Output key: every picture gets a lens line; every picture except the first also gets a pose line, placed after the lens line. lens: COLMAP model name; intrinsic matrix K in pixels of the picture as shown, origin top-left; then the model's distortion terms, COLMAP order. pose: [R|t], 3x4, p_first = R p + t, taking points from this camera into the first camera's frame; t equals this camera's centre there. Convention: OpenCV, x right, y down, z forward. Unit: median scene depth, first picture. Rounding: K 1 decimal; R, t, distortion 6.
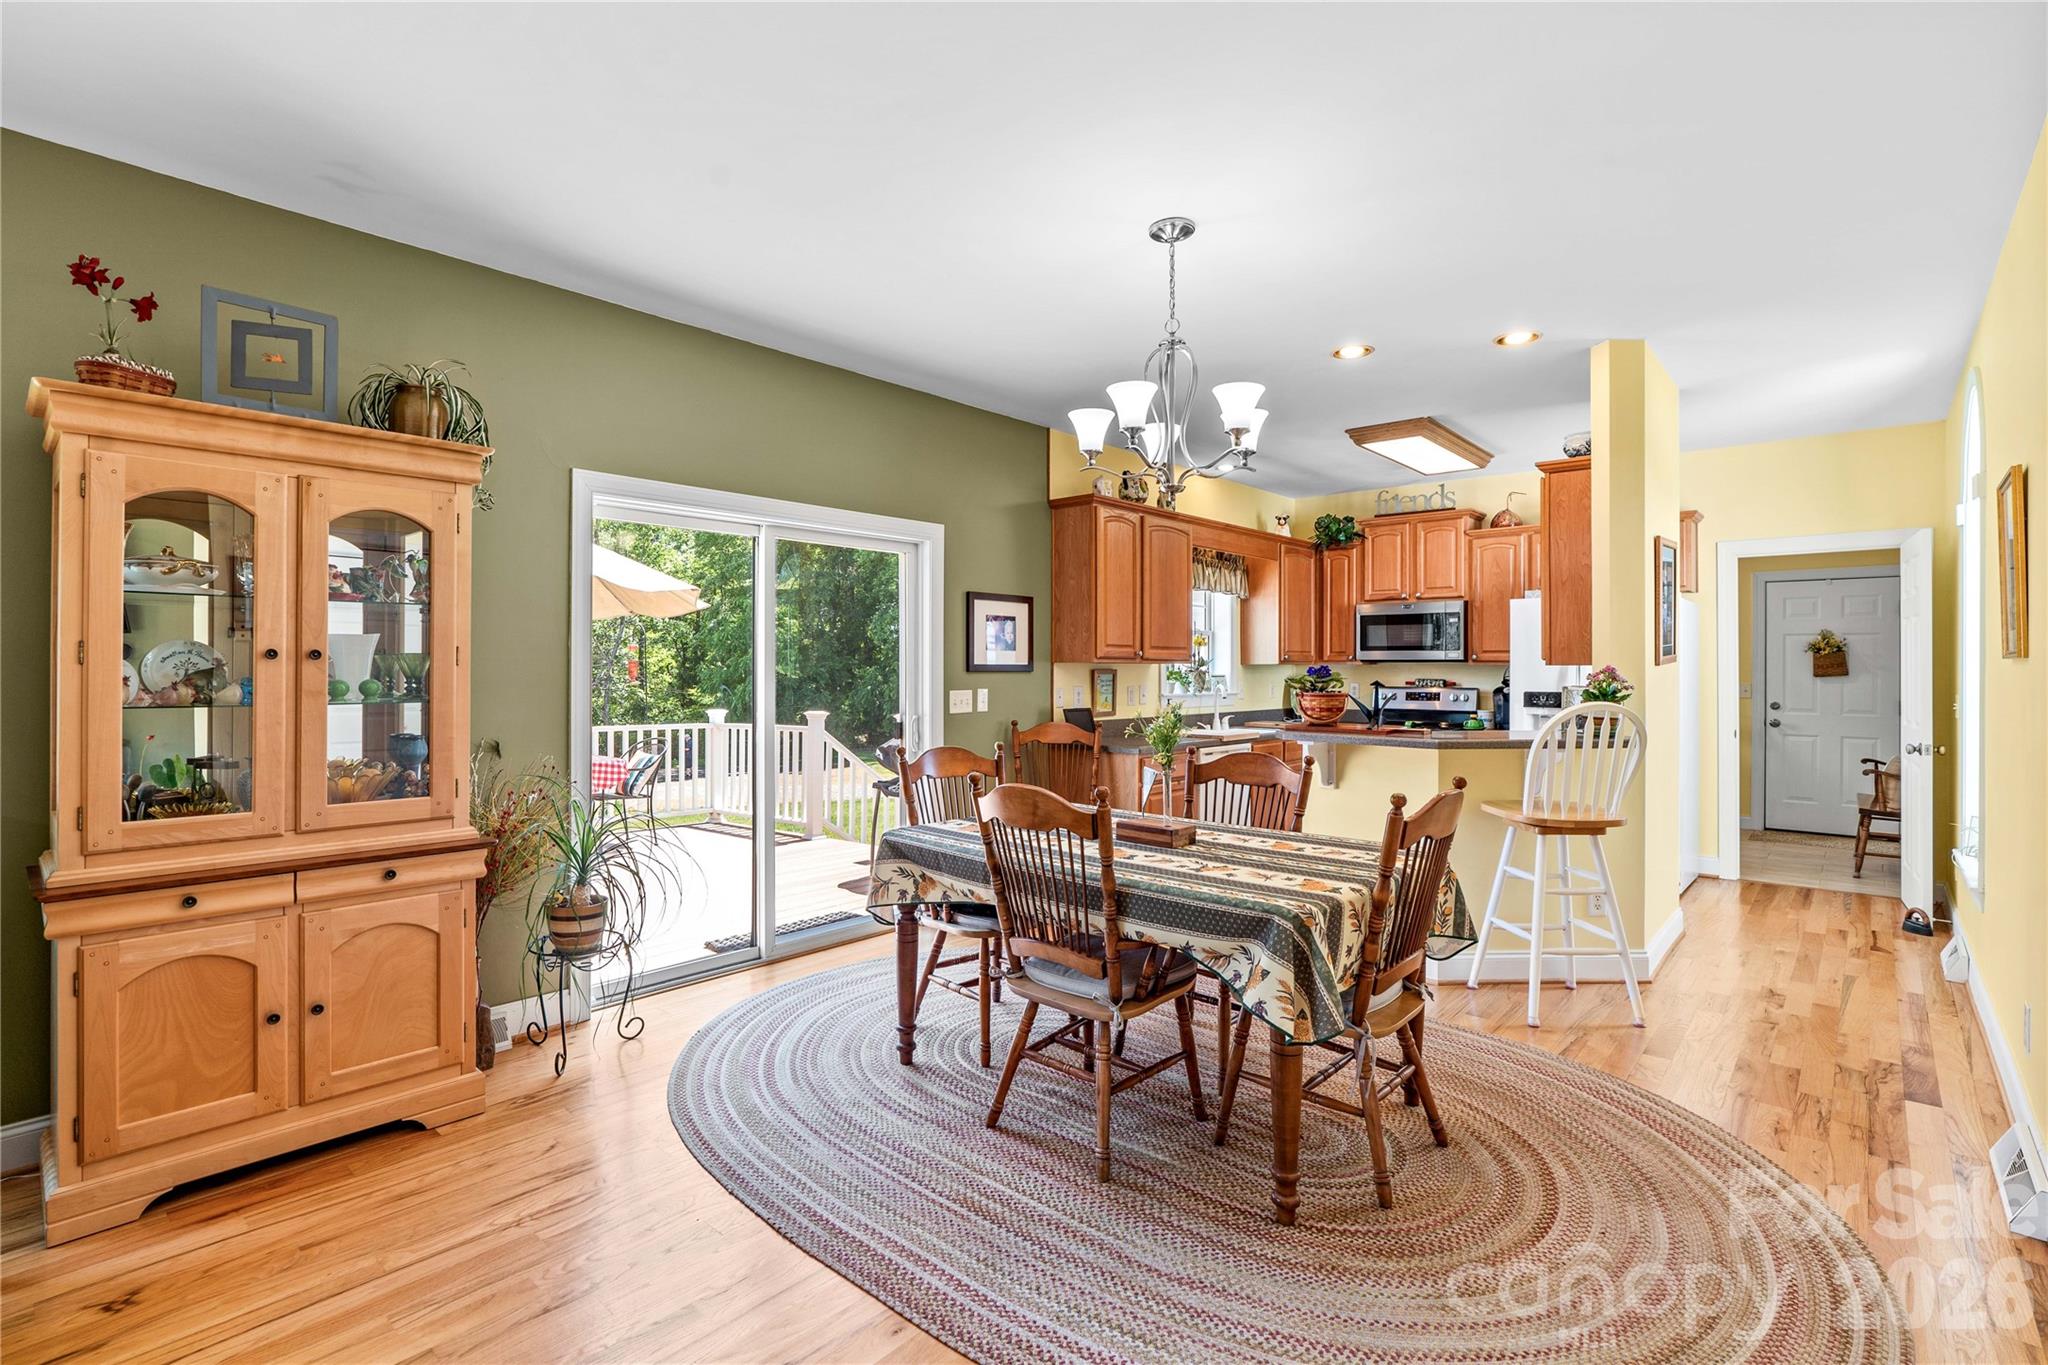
lens RADIAL K [[956.3, 0, 975.5], [0, 956.3, 665.1], [0, 0, 1]] dist [-0.011239, 0.005045]
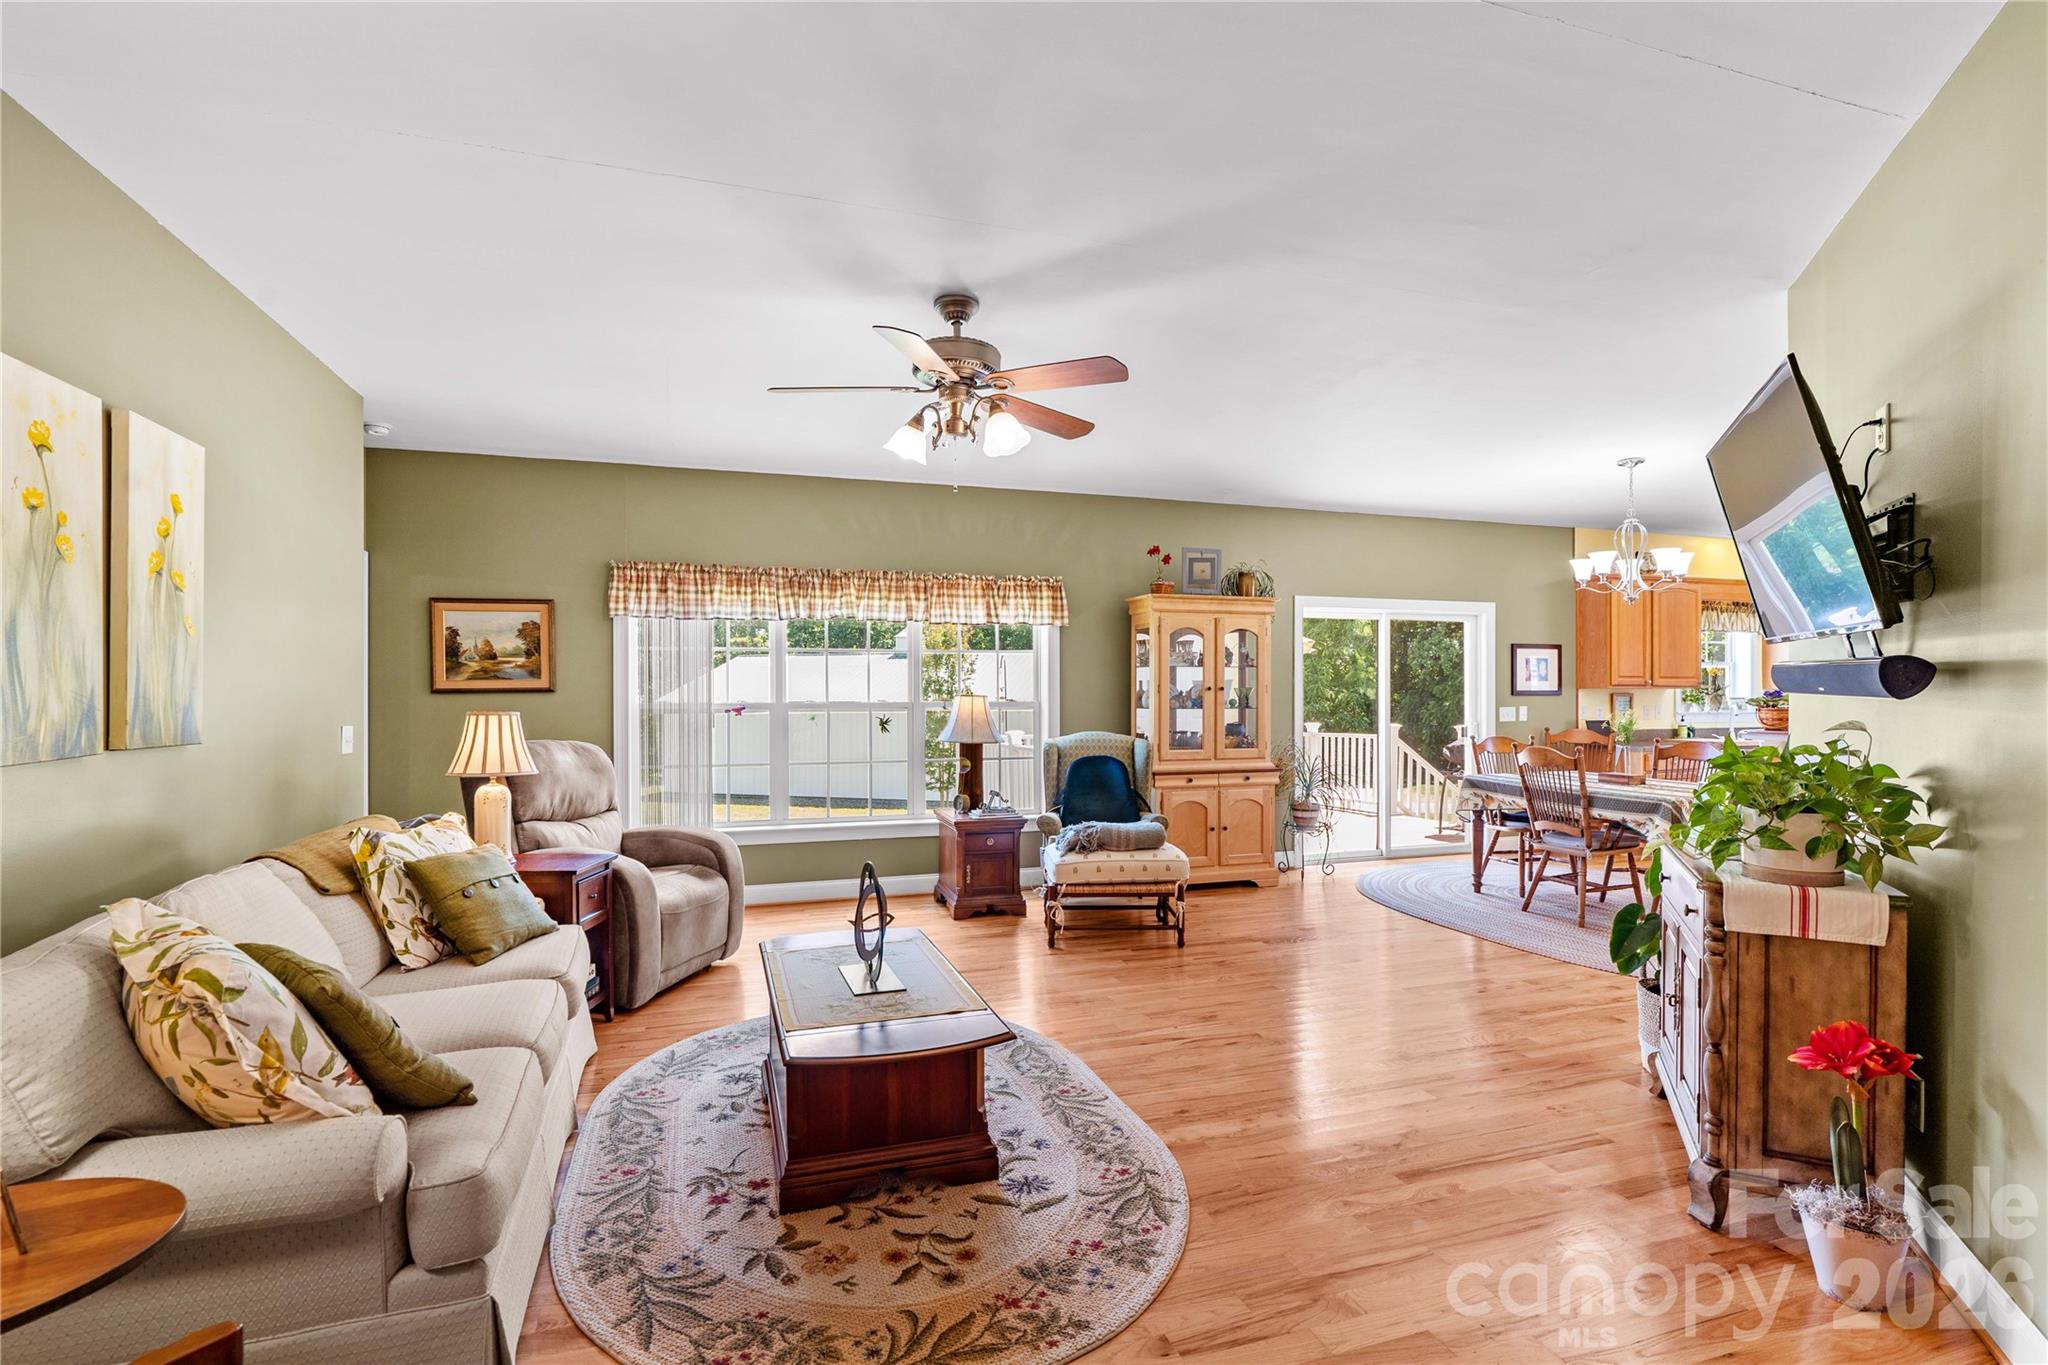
lens RADIAL K [[956.3, 0, 1025.8], [0, 956.3, 695.9], [0, 0, 1]] dist [-0.011239, 0.005045]
pose [[0.885890, -0.002204, -0.463891, 0.017611], [0.005016, 0.999976, 0.004828, -0.005533], [0.463869, -0.006604, 0.885879, -1.267837]]
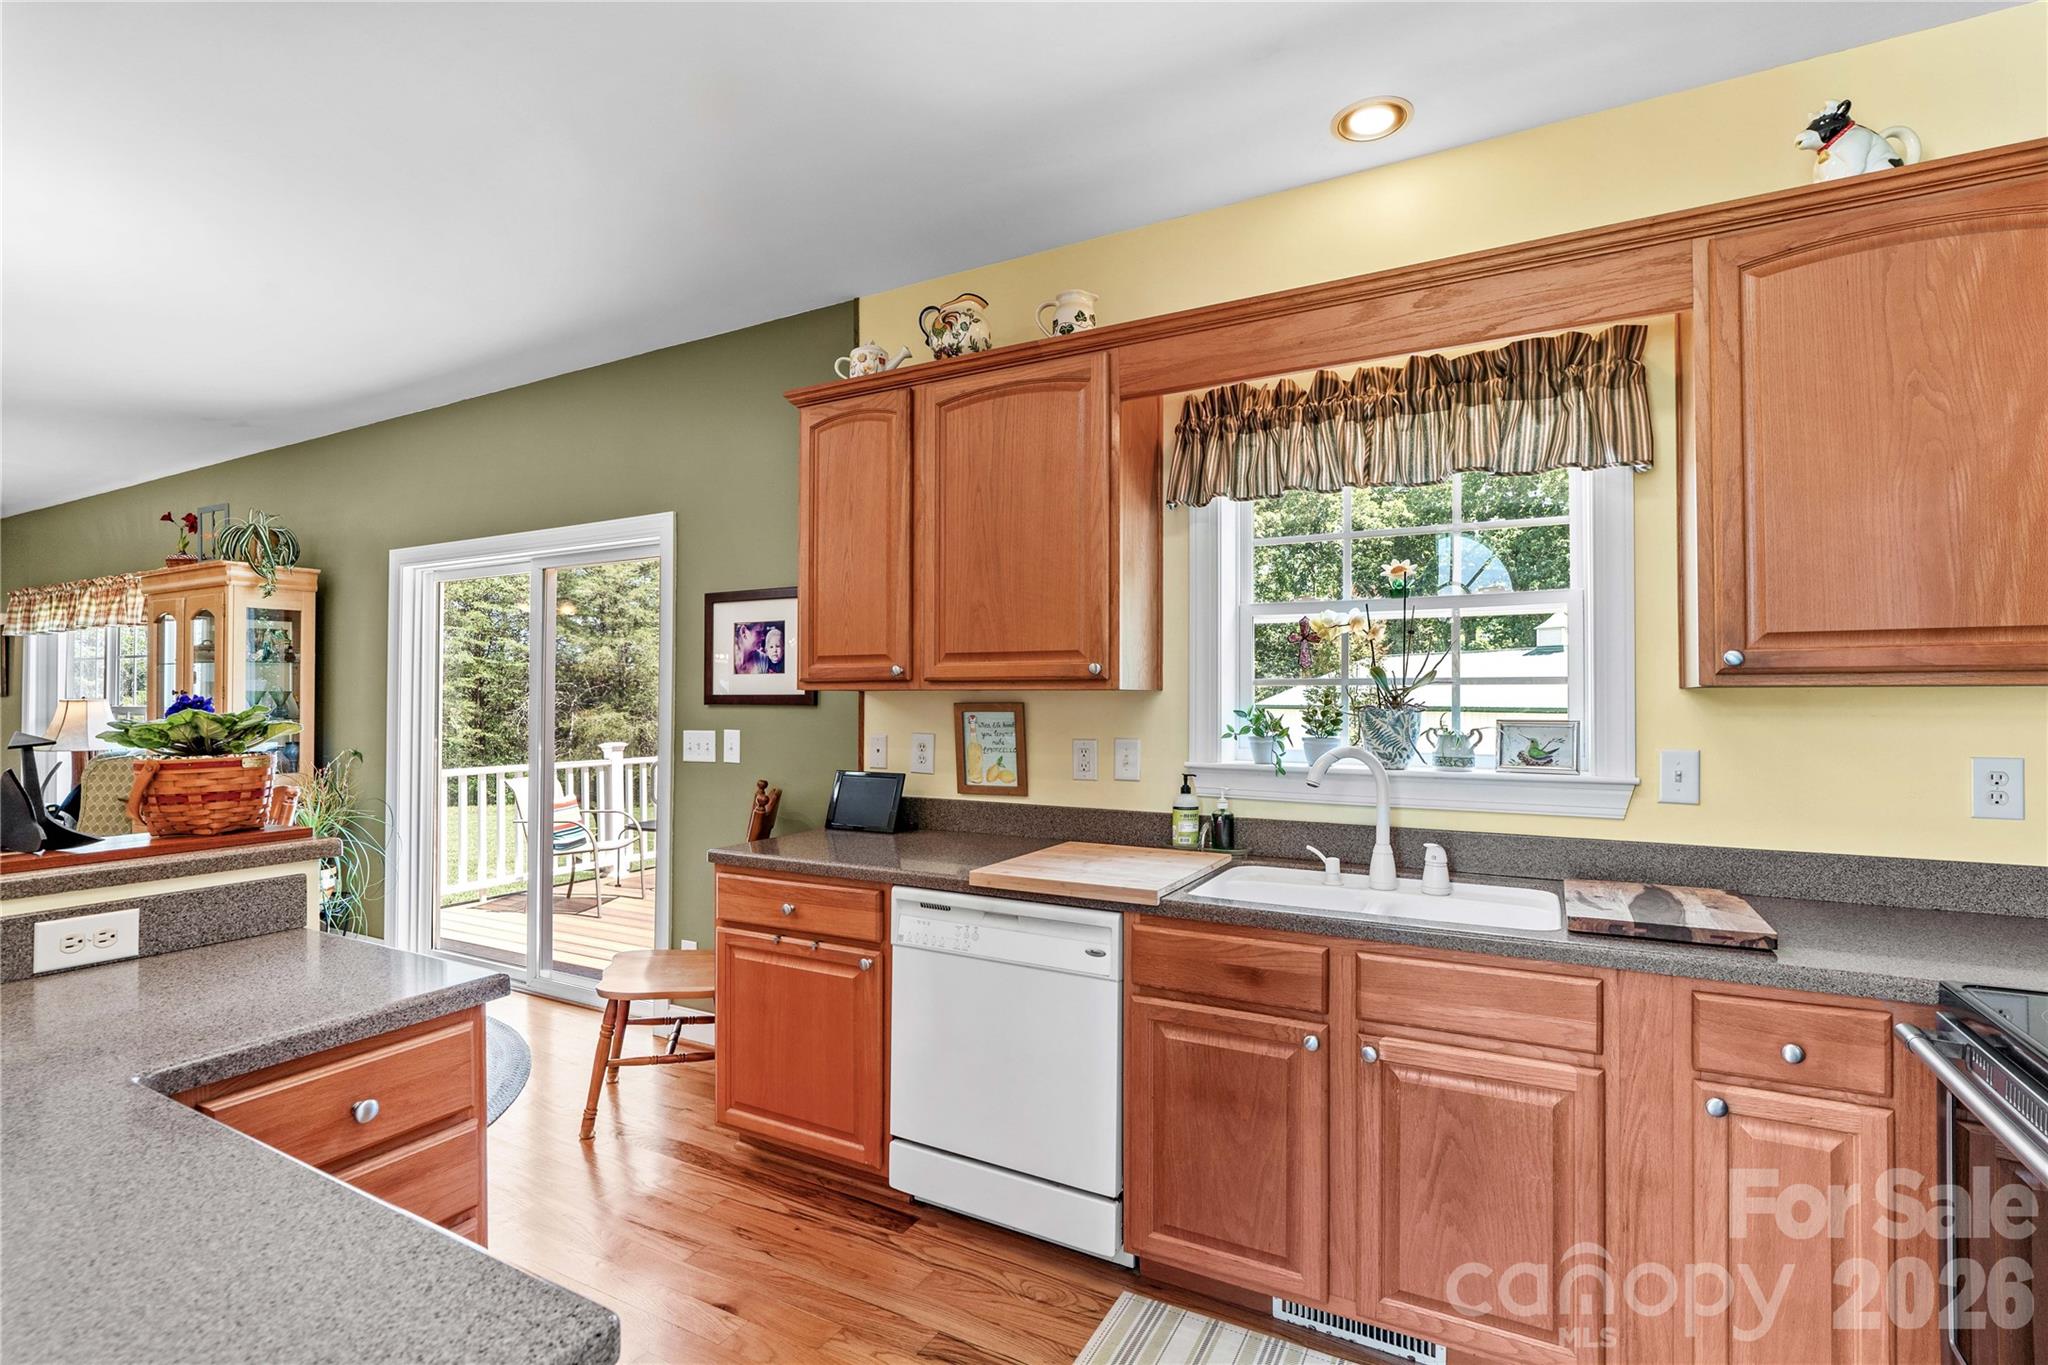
lens RADIAL K [[956.3, 0, 1023.4], [0, 956.3, 691.5], [0, 0, 1]] dist [-0.011239, 0.005045]
pose [[0.255062, -0.015466, -0.966801, 1.262141], [0.001726, 0.999878, -0.015540, 0.013471], [0.966923, 0.002295, 0.255058, 1.771842]]
